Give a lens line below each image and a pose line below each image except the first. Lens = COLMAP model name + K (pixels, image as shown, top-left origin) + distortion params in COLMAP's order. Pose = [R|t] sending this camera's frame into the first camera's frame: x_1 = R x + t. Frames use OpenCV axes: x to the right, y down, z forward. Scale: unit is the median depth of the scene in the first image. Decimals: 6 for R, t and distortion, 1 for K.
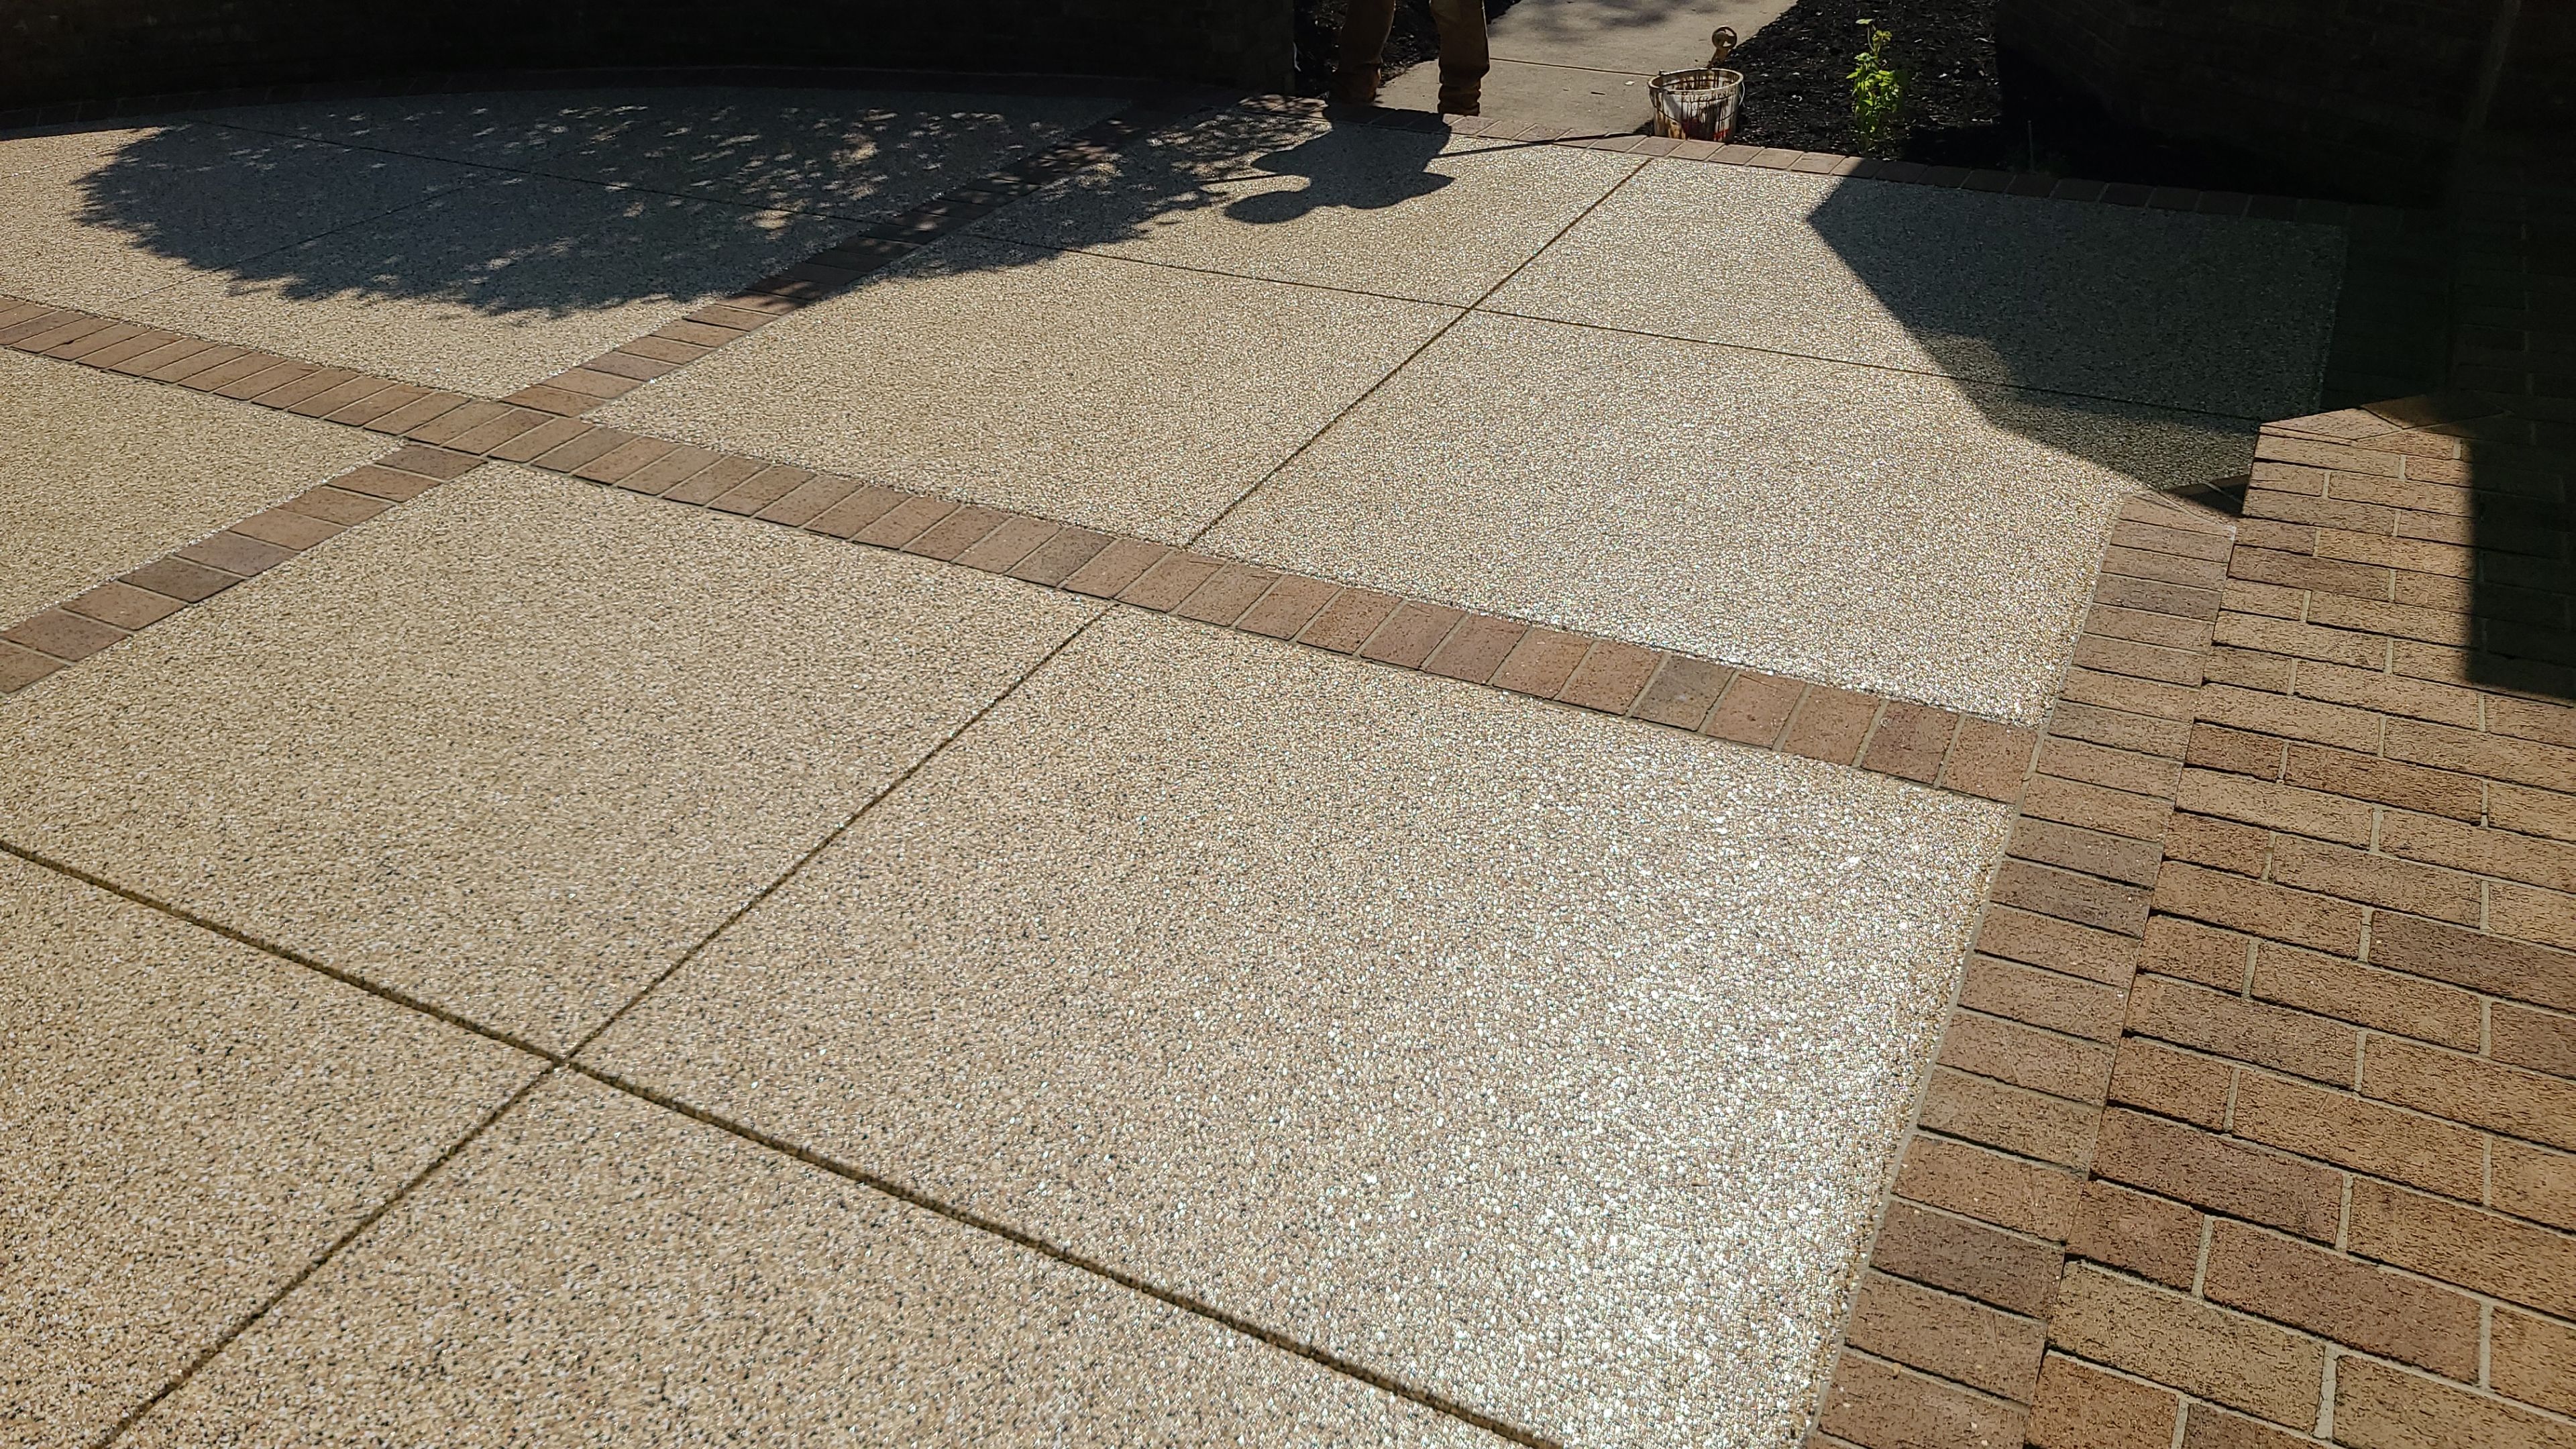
lens RADIAL K [[1799.3, 0, 1283.1], [0, 1799.3, 727.5], [0, 0, 1]] dist [-0.002645, -0.005105]
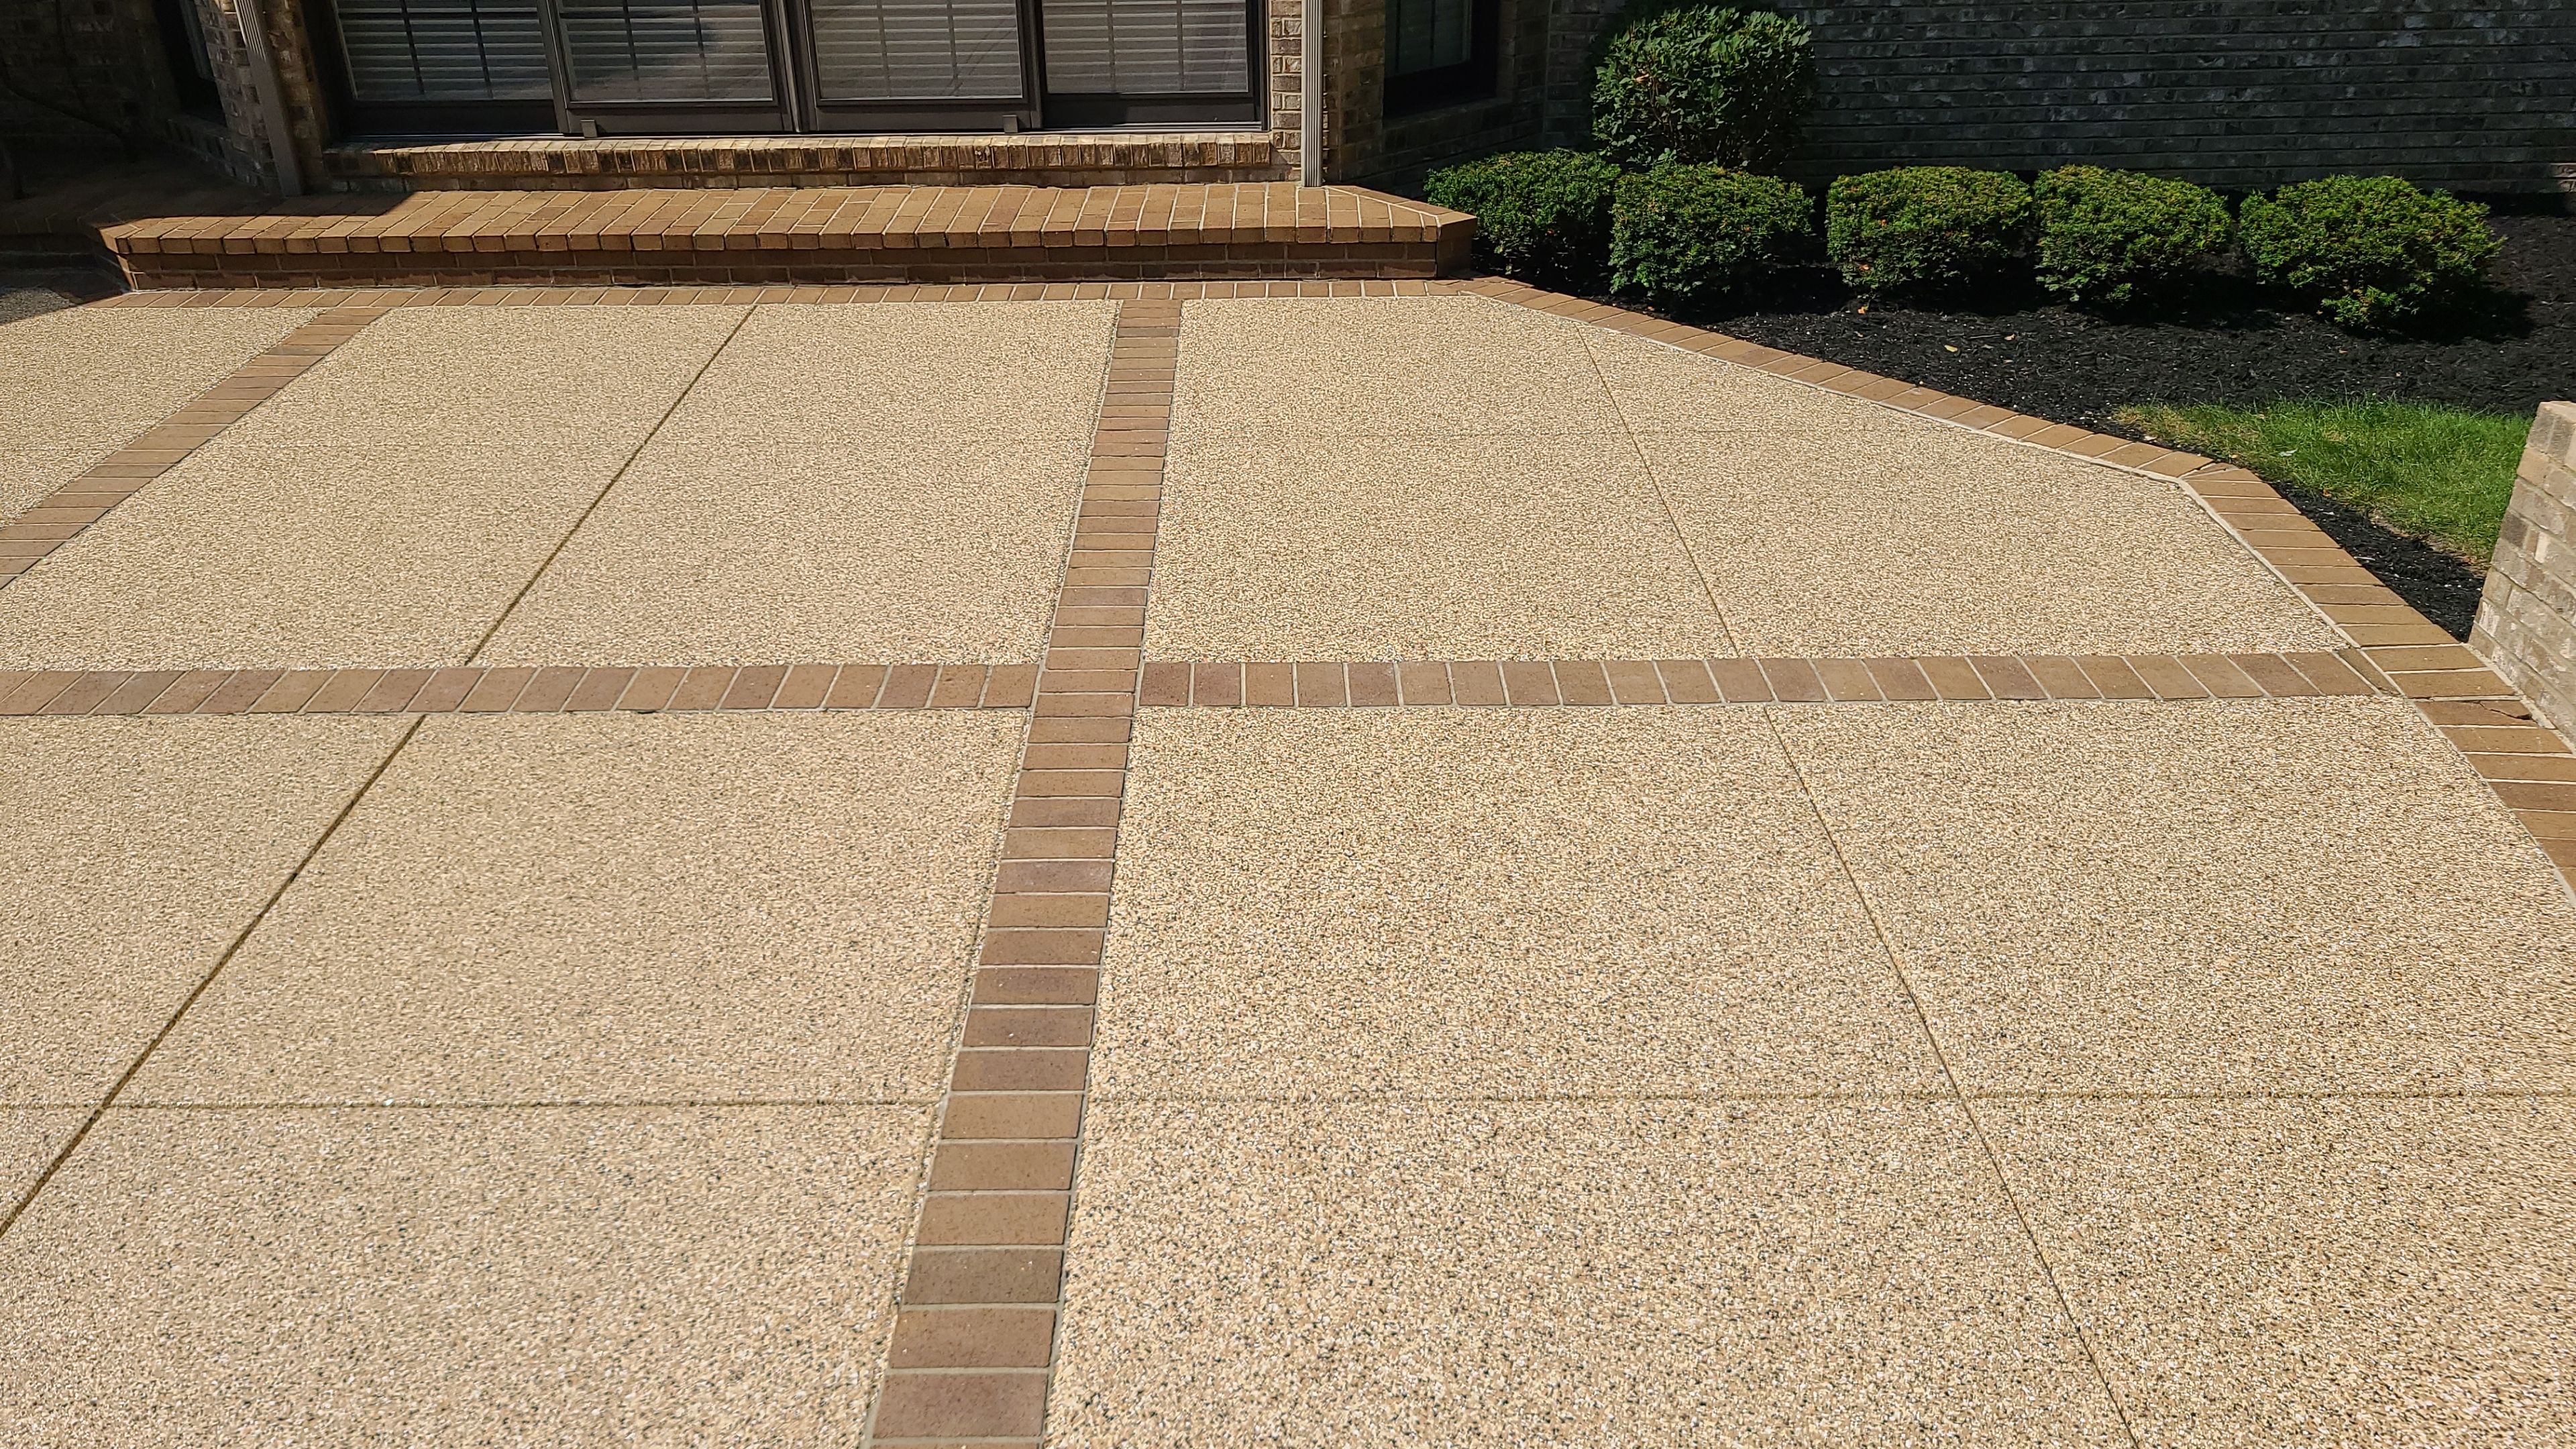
lens RADIAL K [[1936.2, 0, 1236.4], [0, 1936.2, 733.1], [0, 0, 1]] dist [0.040428, -0.022853]
pose [[-0.428210, -0.412390, 0.804096, -1.452596], [0.505868, 0.627935, 0.591436, -0.340519], [-0.748822, 0.660025, -0.060273, 0.355358]]
